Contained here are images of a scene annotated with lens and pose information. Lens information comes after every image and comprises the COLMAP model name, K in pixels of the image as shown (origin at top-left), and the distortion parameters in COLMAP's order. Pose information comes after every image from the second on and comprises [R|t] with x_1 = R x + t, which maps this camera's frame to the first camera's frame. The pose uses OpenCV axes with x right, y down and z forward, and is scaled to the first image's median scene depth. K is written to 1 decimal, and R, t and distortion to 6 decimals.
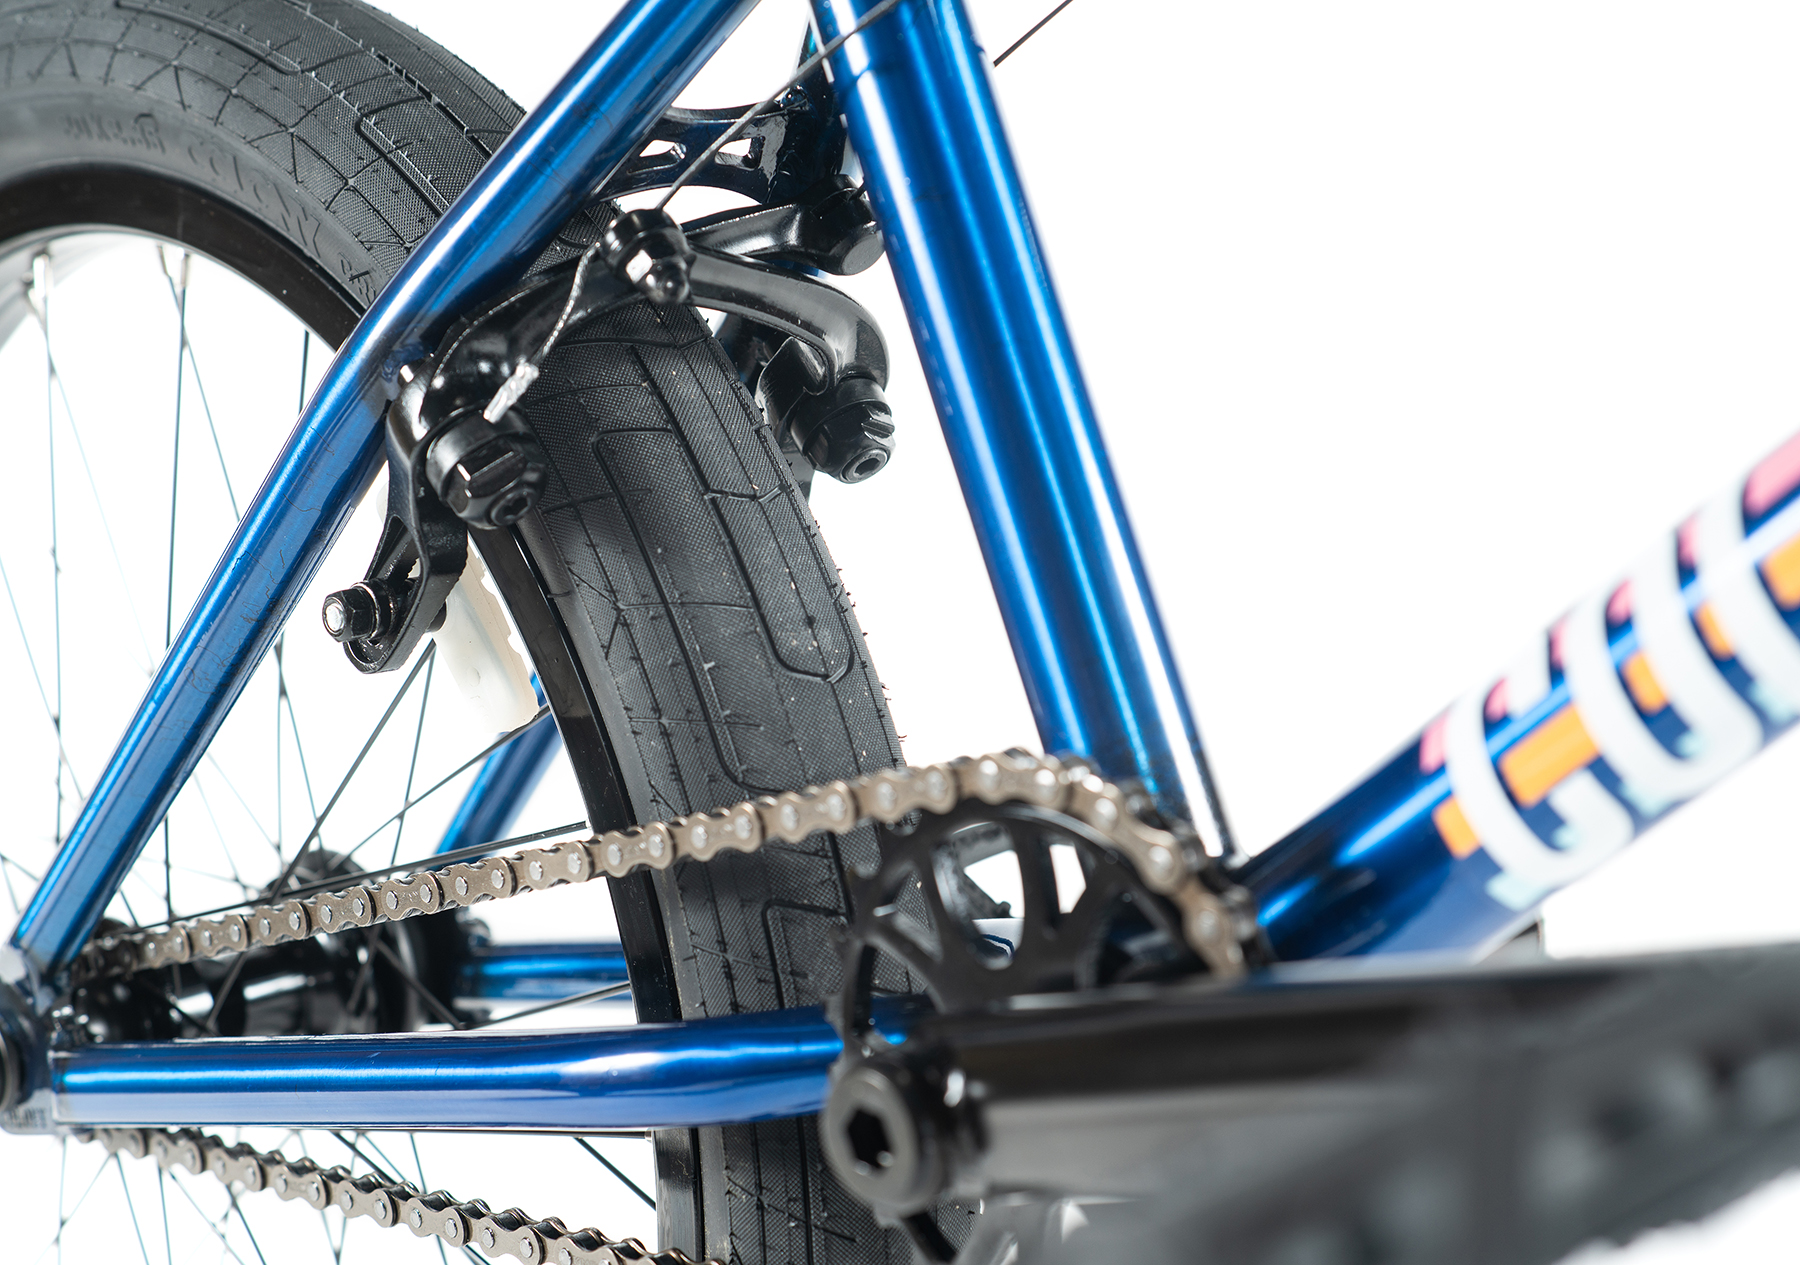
lens RADIAL K [[3337.9, 0, 899.4], [0, 3337.9, 633.8], [0, 0, 1]] dist [0.058249, 0.000000]
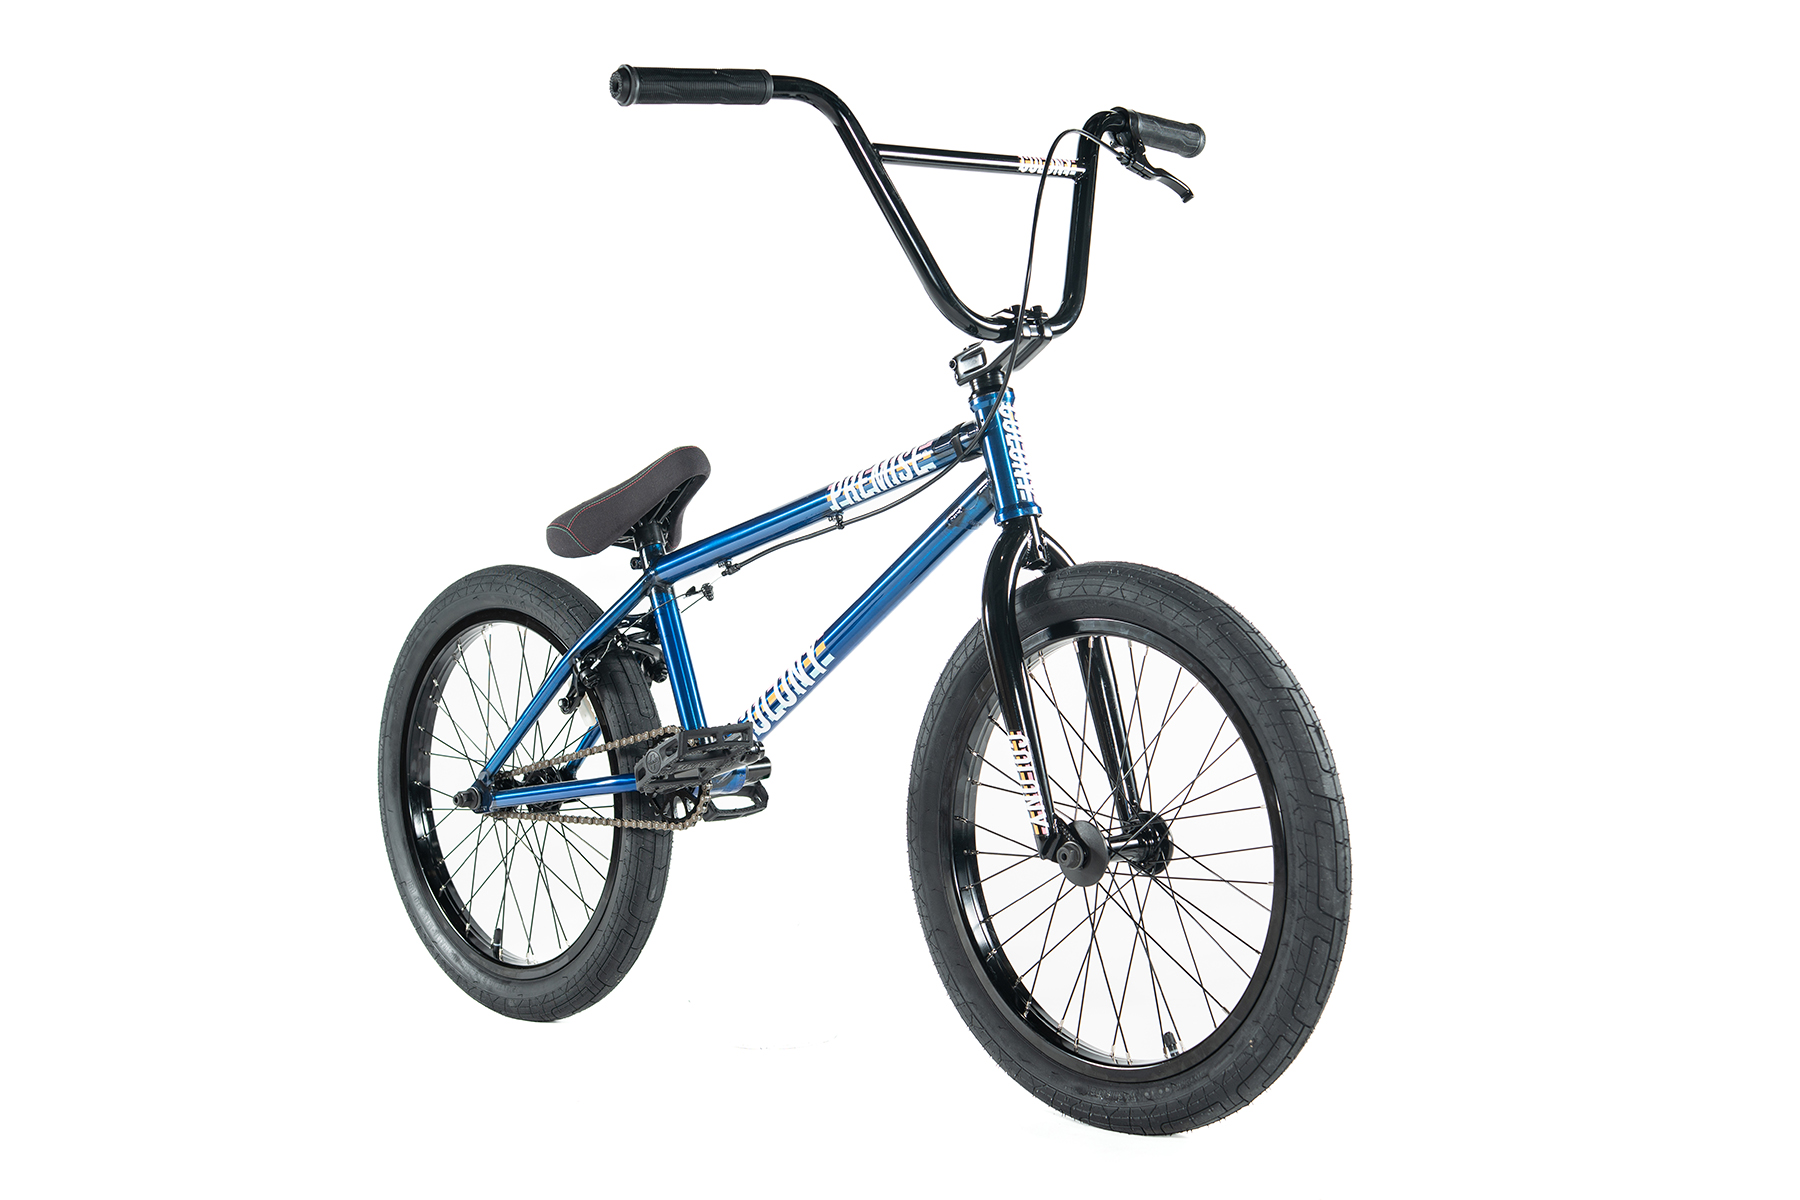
lens RADIAL K [[2826.4, 0, 913.0], [0, 2826.4, 613.3], [0, 0, 1]] dist [0.016453, 0.000000]
pose [[0.998692, 0.049399, 0.013168, 0.339625], [-0.048169, 0.995519, -0.081375, 0.198022], [-0.017129, 0.080634, 0.996597, -3.640107]]
